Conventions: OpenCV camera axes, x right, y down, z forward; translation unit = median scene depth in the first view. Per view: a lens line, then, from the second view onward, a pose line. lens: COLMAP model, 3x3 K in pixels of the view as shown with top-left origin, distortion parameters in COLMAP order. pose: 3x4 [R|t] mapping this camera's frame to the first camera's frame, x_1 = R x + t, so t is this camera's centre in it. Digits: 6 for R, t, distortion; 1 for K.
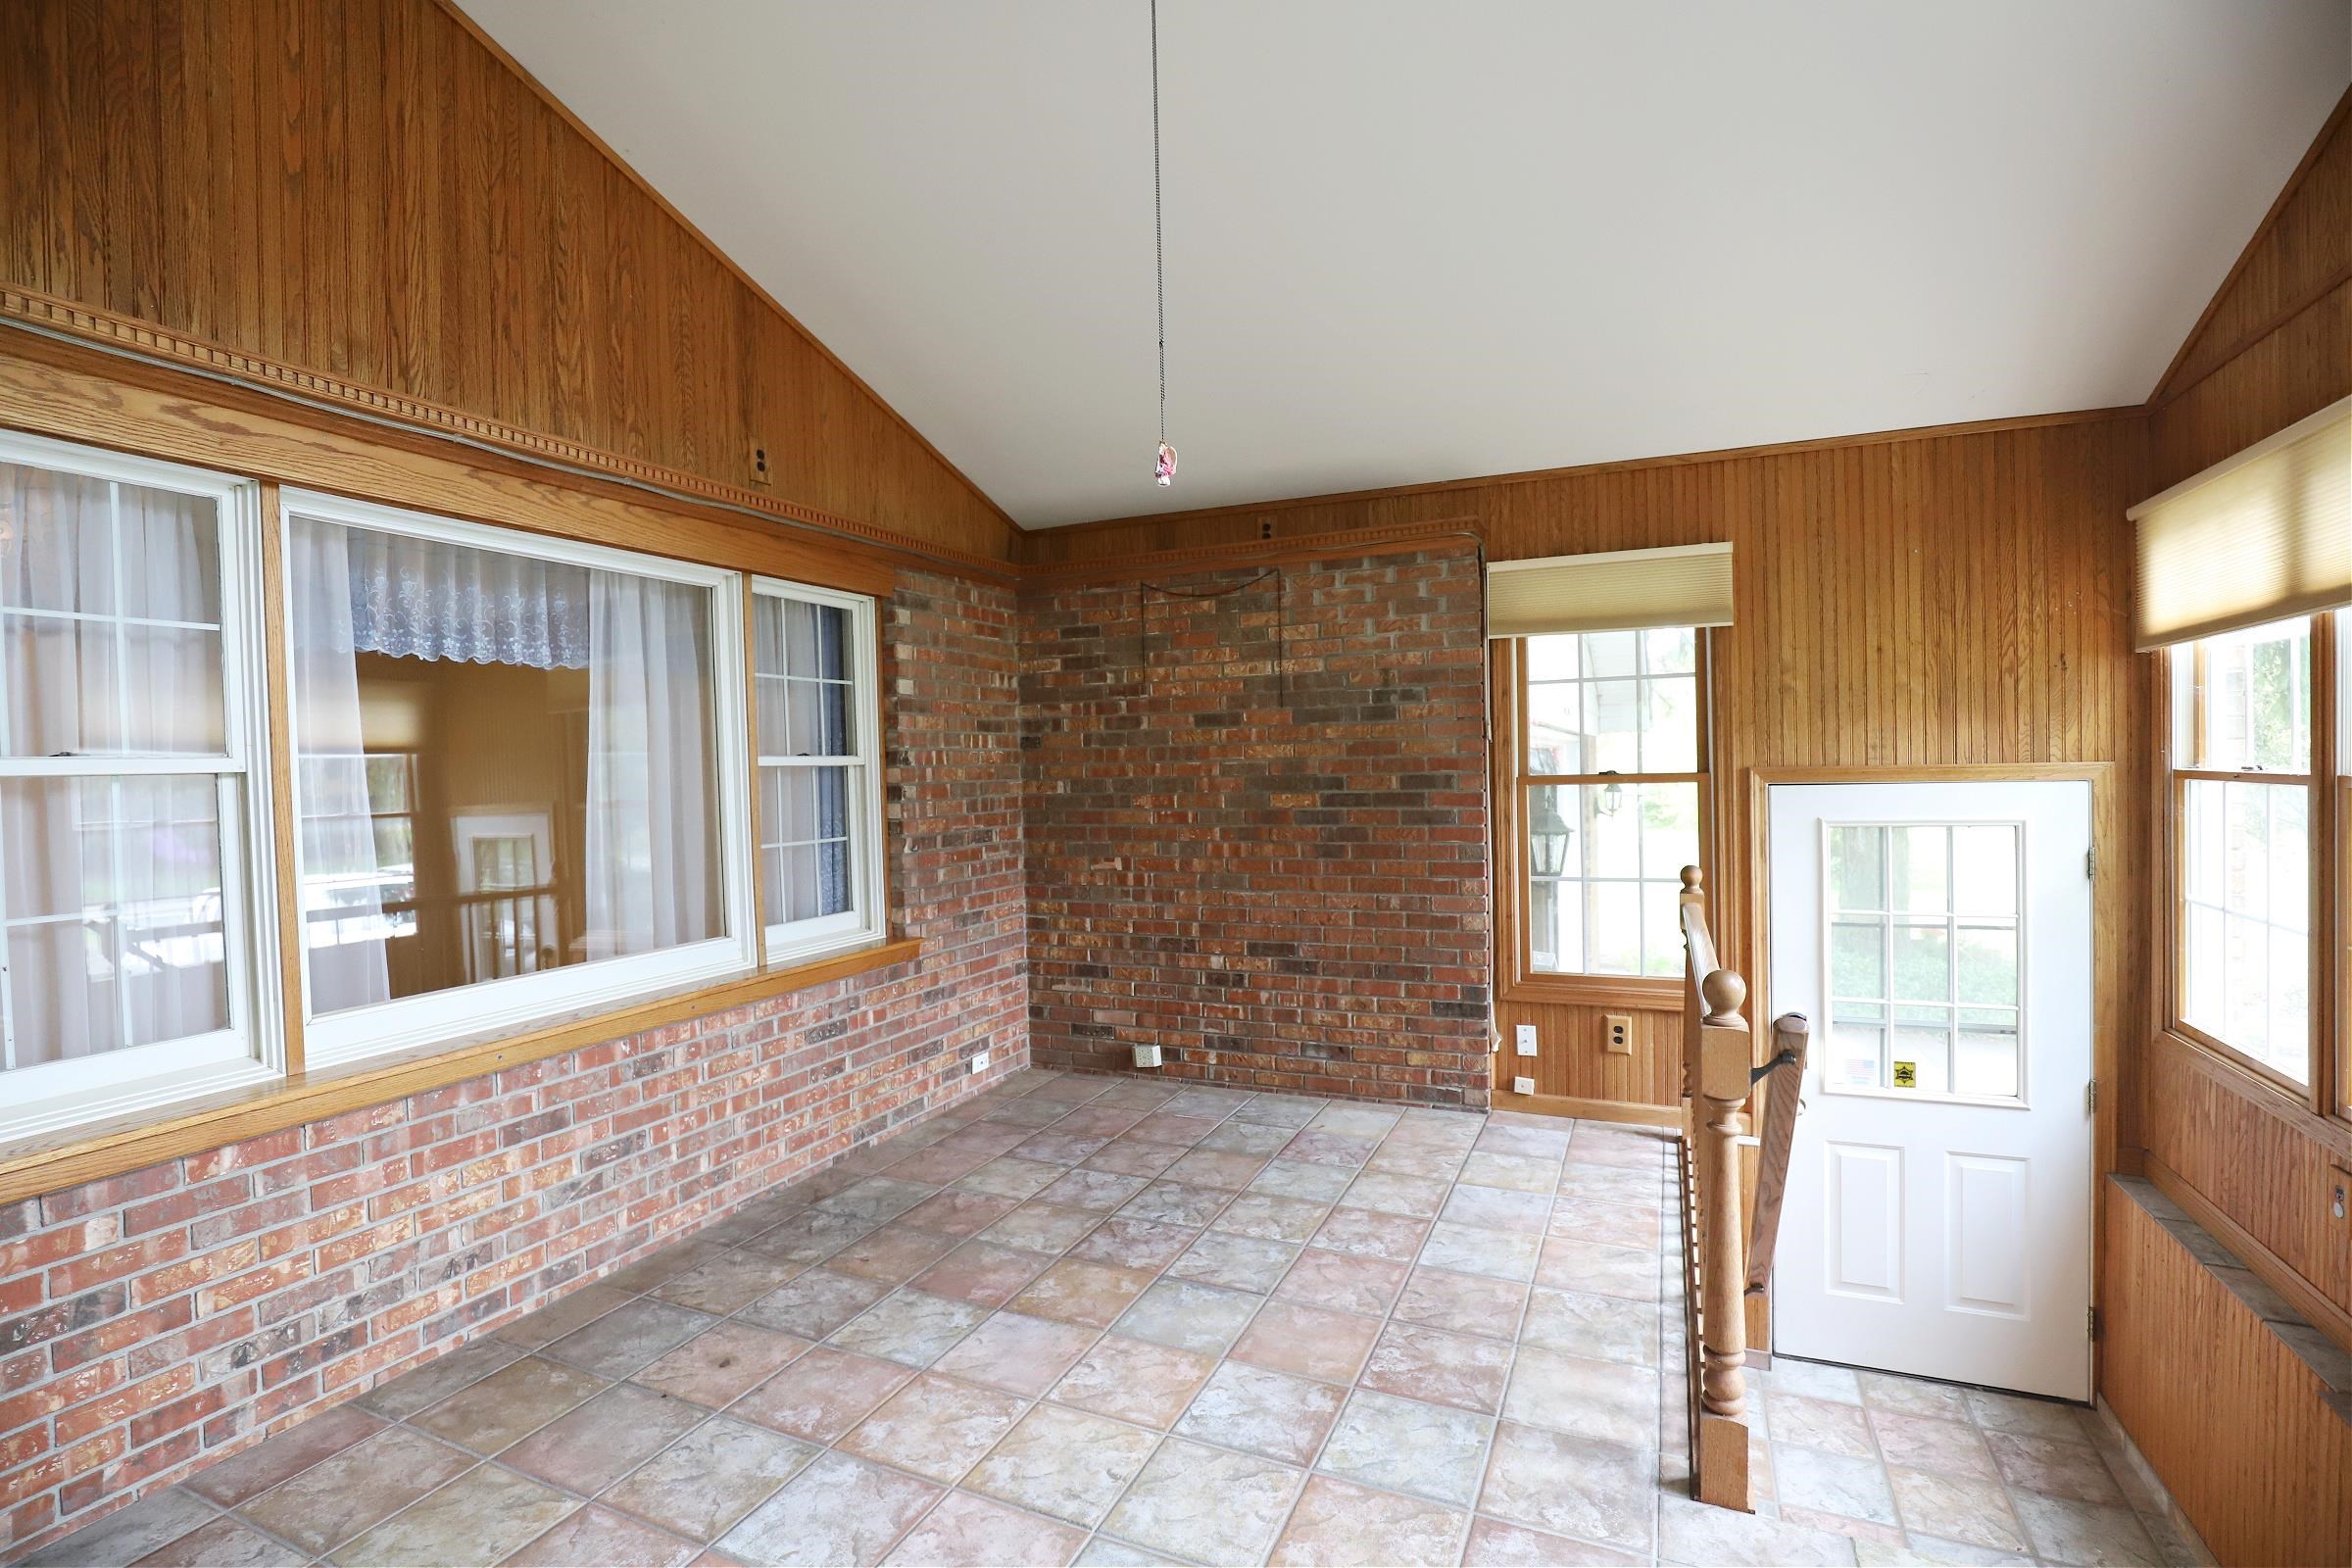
lens RADIAL K [[1081.6, 0, 1166.0], [0, 1081.6, 794.1], [0, 0, 1]] dist [-0.030013, 0.003481]
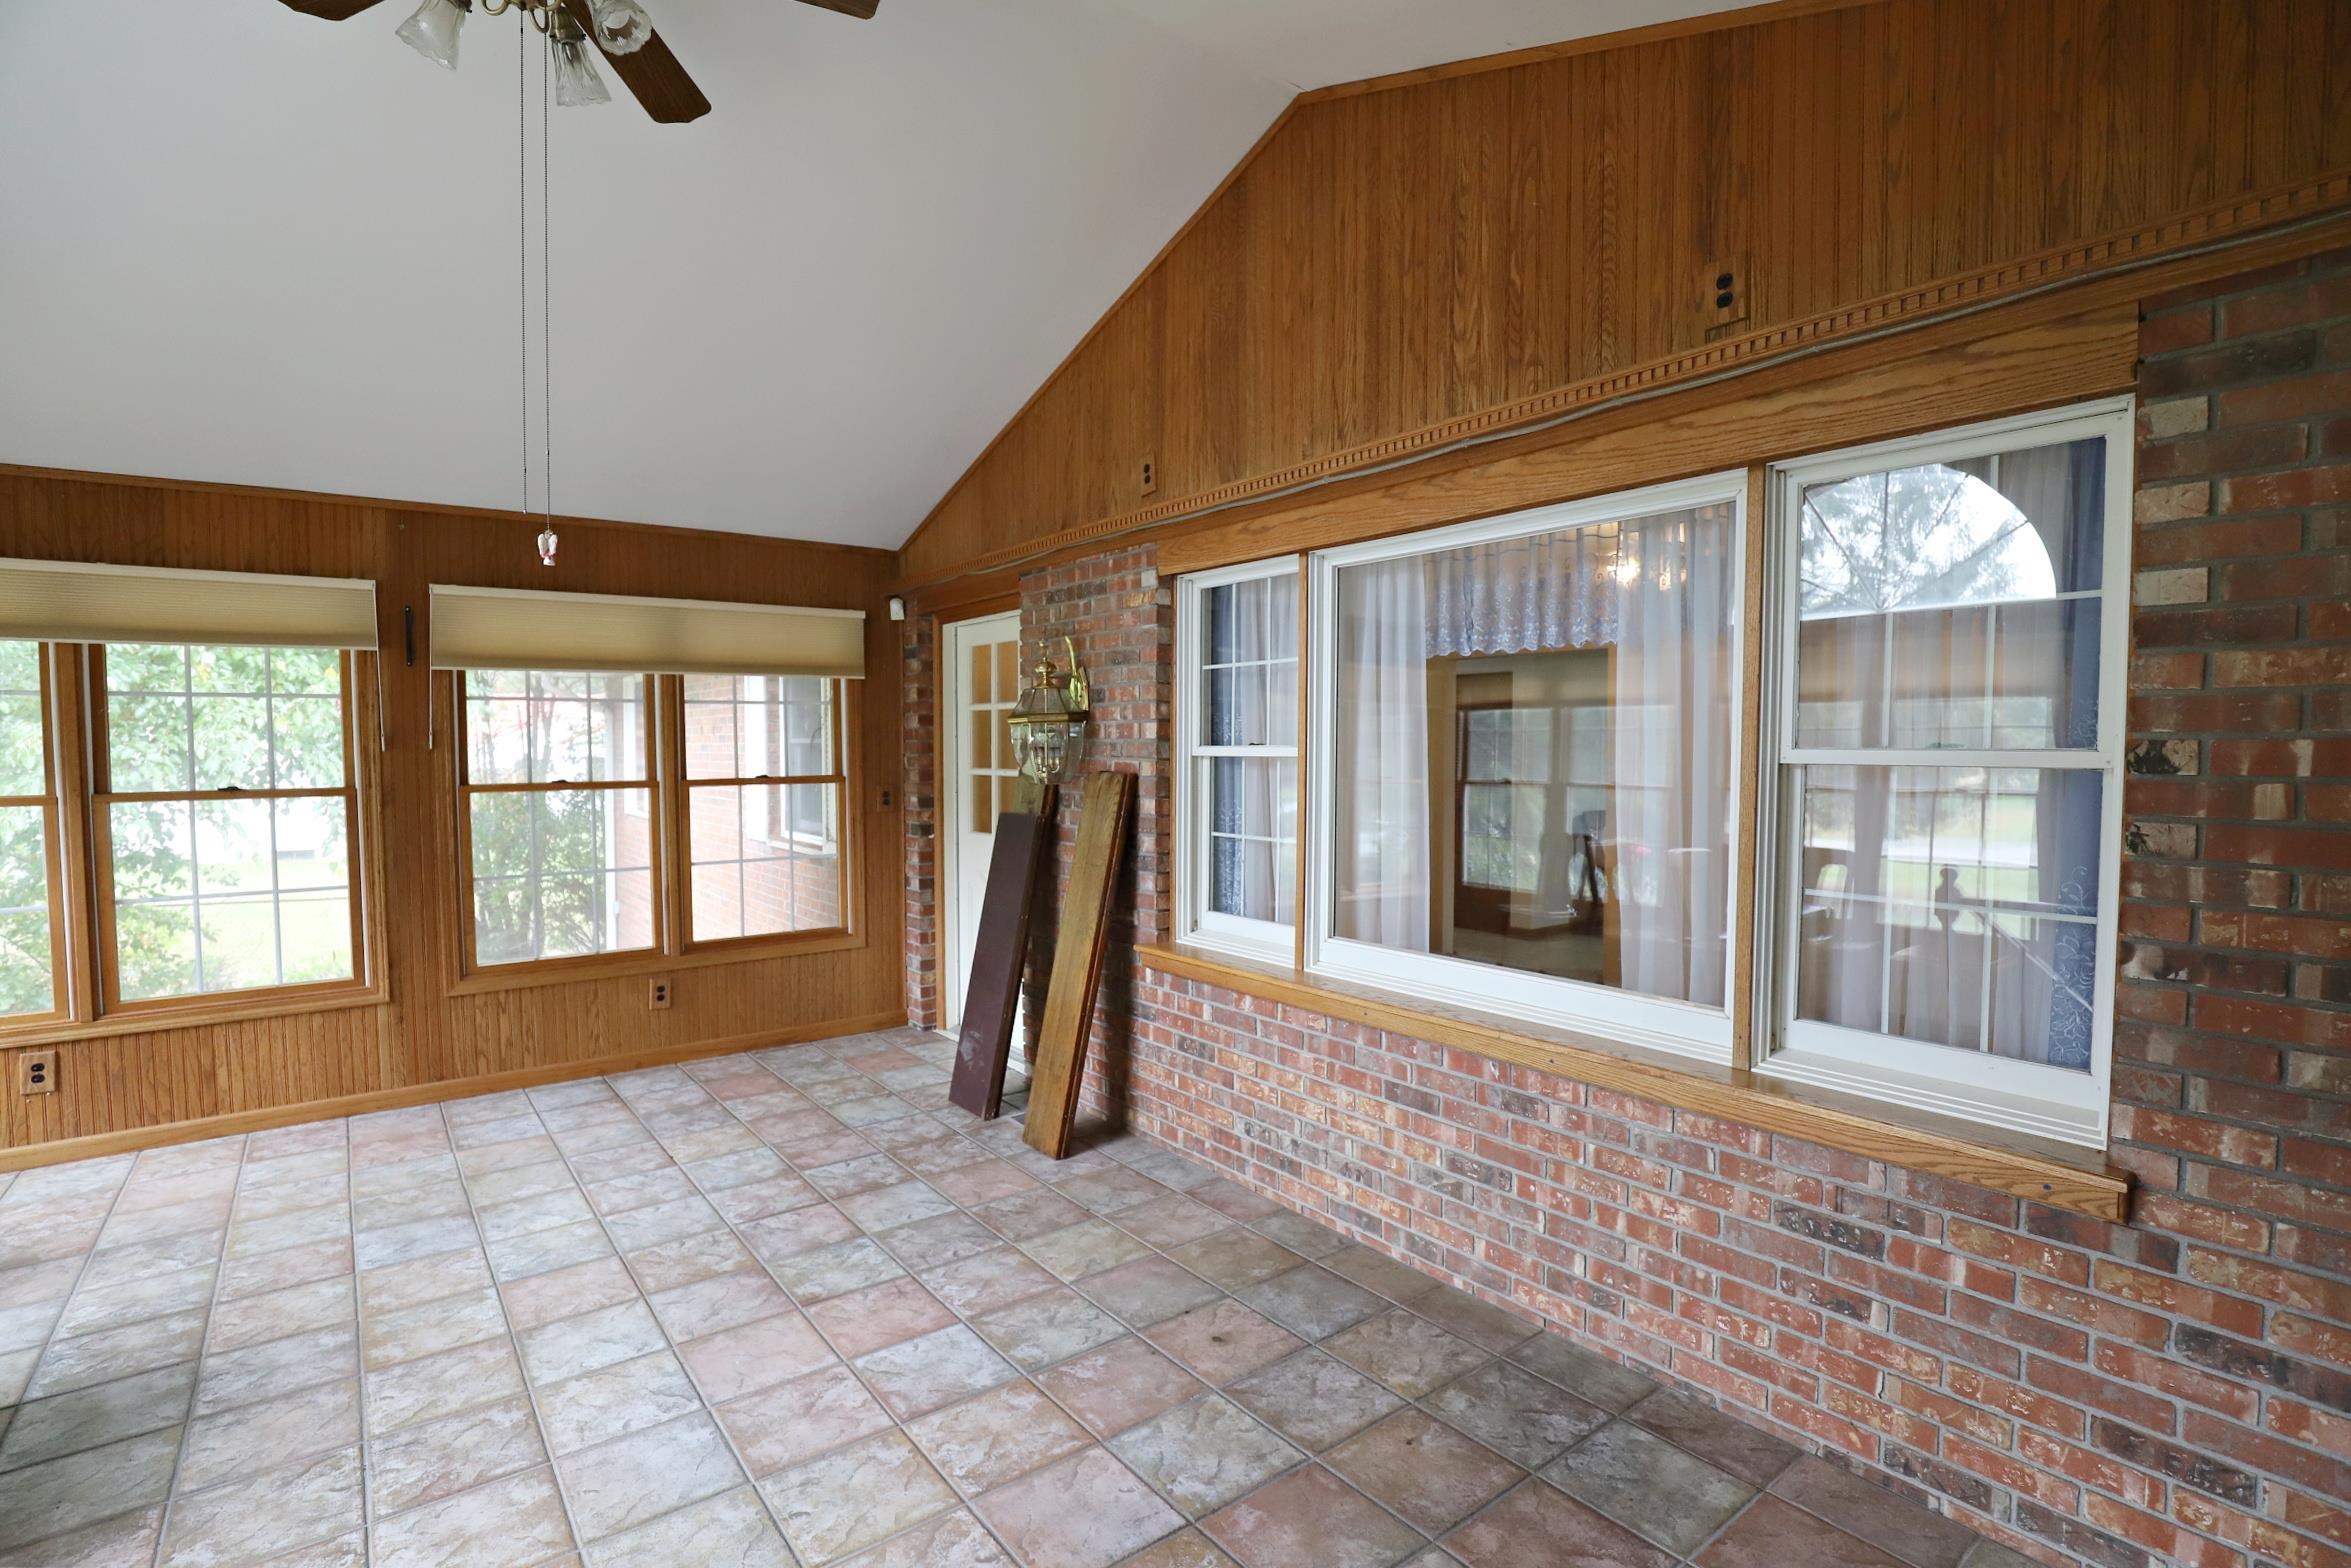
lens RADIAL K [[1081.2, 0, 1153.5], [0, 1081.2, 786.7], [0, 0, 1]] dist [-0.030013, 0.003481]
pose [[-0.459158, 0.062684, -0.886140, 0.421958], [-0.007360, 0.997205, 0.074355, -0.068387], [0.888324, 0.040662, -0.457413, 1.157871]]
